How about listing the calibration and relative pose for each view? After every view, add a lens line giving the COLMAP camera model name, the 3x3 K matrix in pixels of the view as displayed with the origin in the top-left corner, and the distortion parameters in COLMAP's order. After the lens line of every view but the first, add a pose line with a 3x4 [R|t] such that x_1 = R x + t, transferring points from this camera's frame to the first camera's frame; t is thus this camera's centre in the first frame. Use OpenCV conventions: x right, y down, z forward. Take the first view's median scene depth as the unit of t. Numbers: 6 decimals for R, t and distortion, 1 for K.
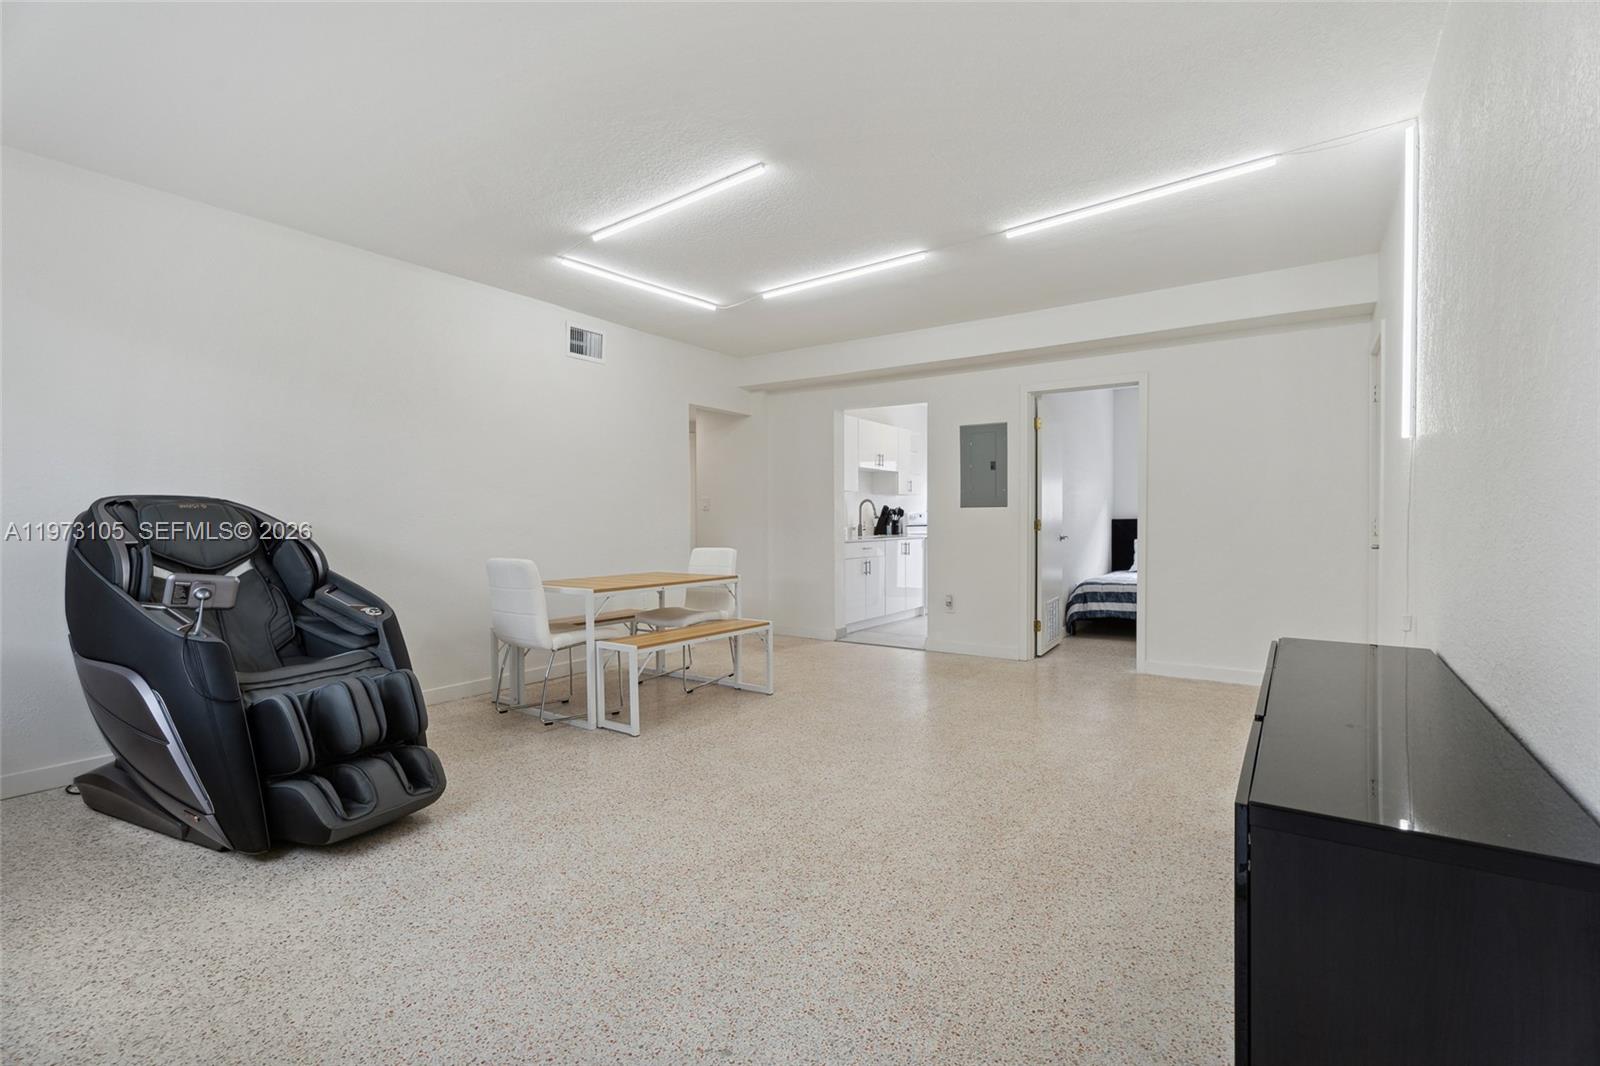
lens RADIAL K [[725.3, 0, 803.4], [0, 725.3, 527.0], [0, 0, 1]] dist [0.004405, 0.000367]
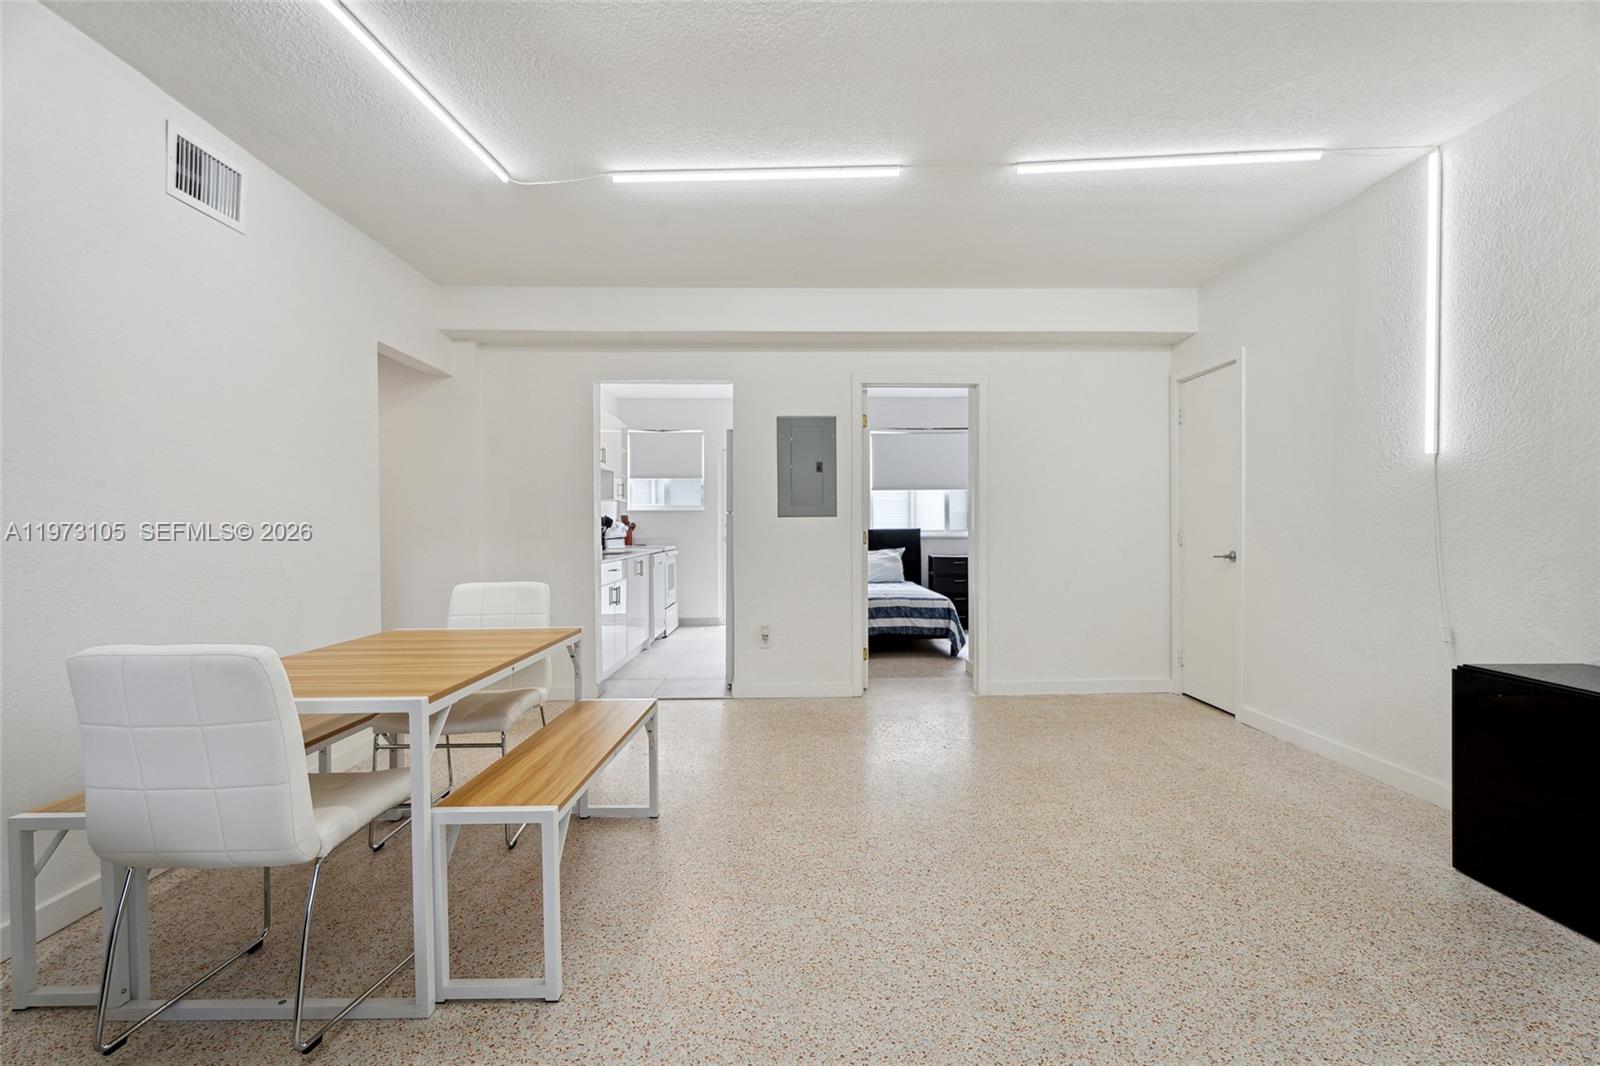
lens RADIAL K [[725.3, 0, 803.4], [0, 725.3, 527.0], [0, 0, 1]] dist [0.004405, 0.000367]
pose [[0.810801, -0.000004, 0.585322, -0.262975], [0.007812, 0.999911, -0.010815, -0.007289], [-0.585270, 0.013342, 0.810729, 0.364074]]
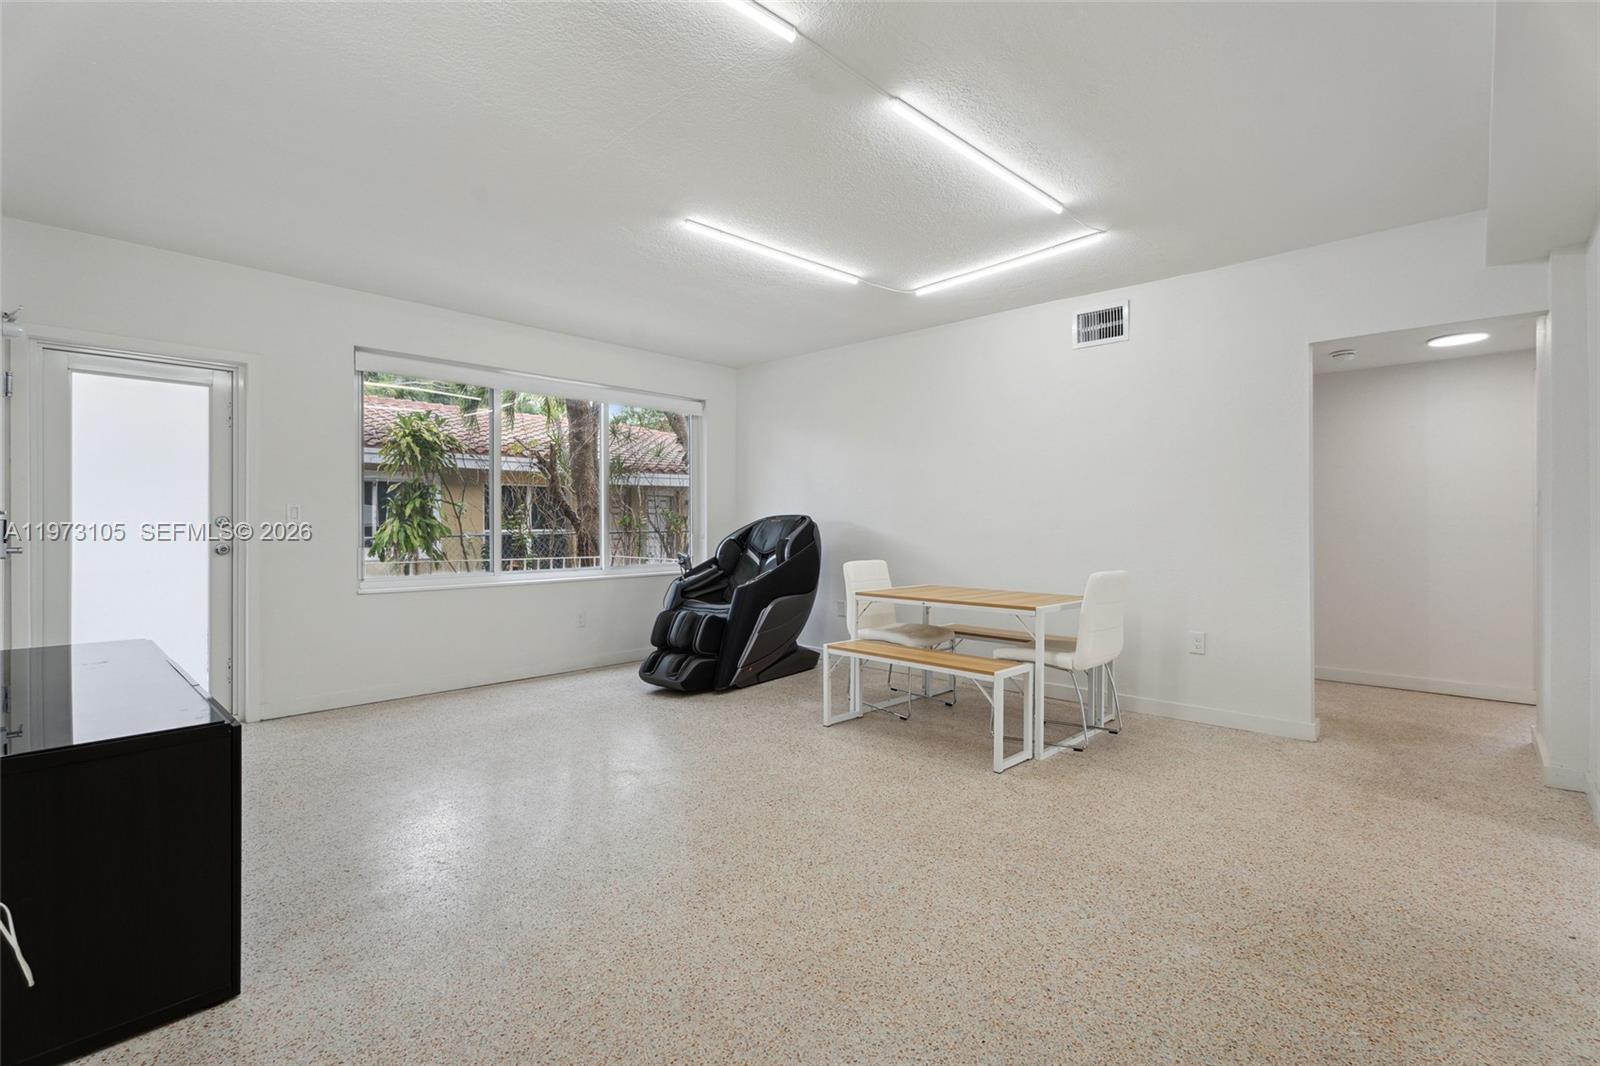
lens RADIAL K [[720.0, 0, 806.0], [0, 720.0, 519.0], [0, 0, 1]] dist [0.001125, 0.000026]
pose [[-0.150879, -0.006642, -0.988530, 0.599178], [-0.011023, 0.999927, -0.005036, -0.014348], [0.988491, 0.010137, -0.150942, 0.791312]]
